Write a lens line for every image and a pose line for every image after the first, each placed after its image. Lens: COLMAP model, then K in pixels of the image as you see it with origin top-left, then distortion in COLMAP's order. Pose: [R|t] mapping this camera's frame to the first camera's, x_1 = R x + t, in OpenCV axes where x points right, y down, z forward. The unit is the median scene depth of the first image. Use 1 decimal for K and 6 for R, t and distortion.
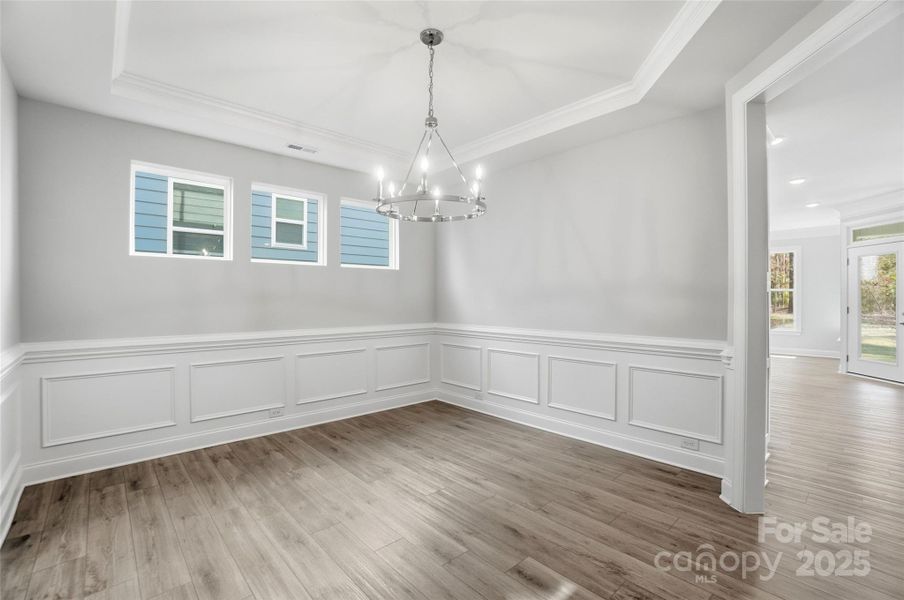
lens RADIAL K [[405.5, 0, 442.9], [0, 405.5, 297.1], [0, 0, 1]] dist [-0.052285, 0.013109]
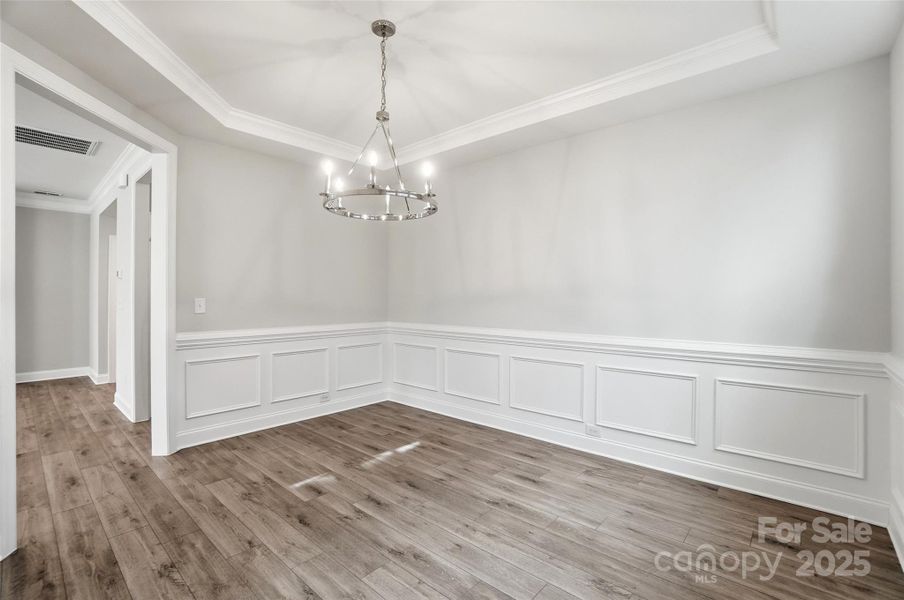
lens RADIAL K [[405.5, 0, 453.3], [0, 405.5, 293.0], [0, 0, 1]] dist [-0.052285, 0.013109]
pose [[-0.991011, -0.001891, -0.133765, -0.046960], [-0.000509, 0.999946, -0.010358, 0.000440], [0.133778, -0.010196, -0.990959, 1.362692]]
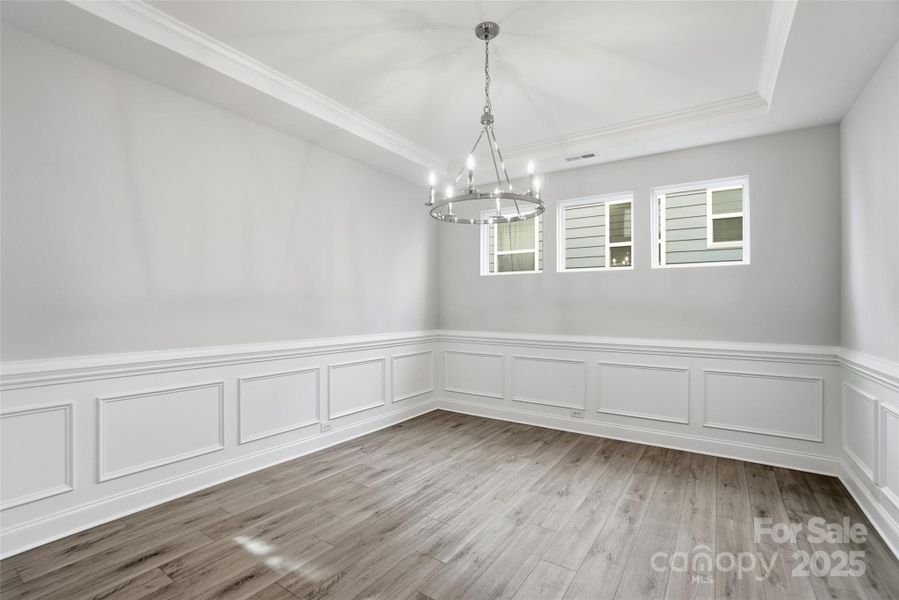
lens RADIAL K [[403.3, 0, 443.1], [0, 403.3, 307.1], [0, 0, 1]] dist [-0.052285, 0.013109]
pose [[0.236648, 0.003853, -0.971588, 0.599216], [-0.001218, 0.999993, 0.003669, 0.005306], [0.971595, 0.000315, 0.236651, 0.463703]]
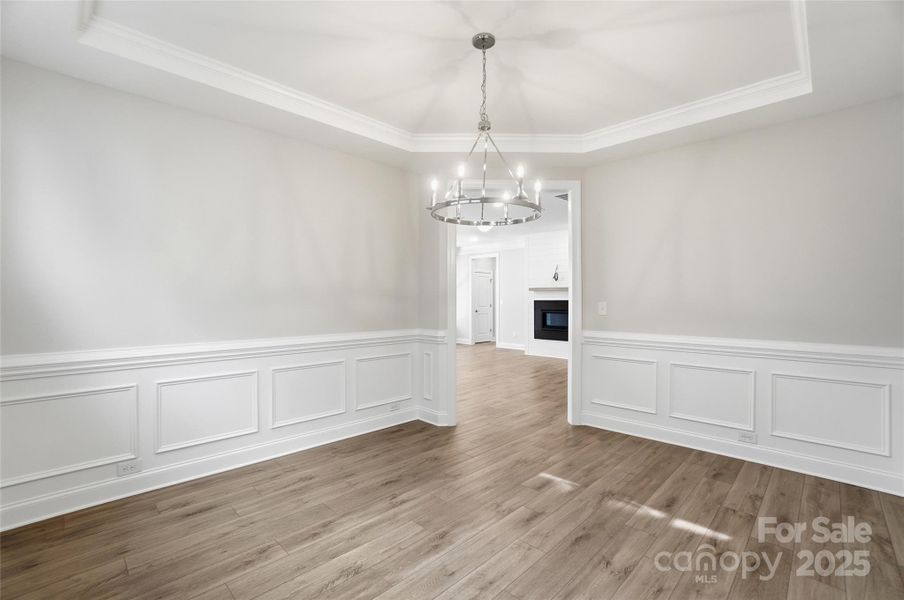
lens RADIAL K [[405.5, 0, 456.9], [0, 405.5, 295.9], [0, 0, 1]] dist [-0.052285, 0.013109]
pose [[-0.083365, 0.010219, 0.996467, -0.698372], [-0.005286, 0.999929, -0.010697, -0.000179], [-0.996505, -0.006159, -0.083305, 0.790175]]
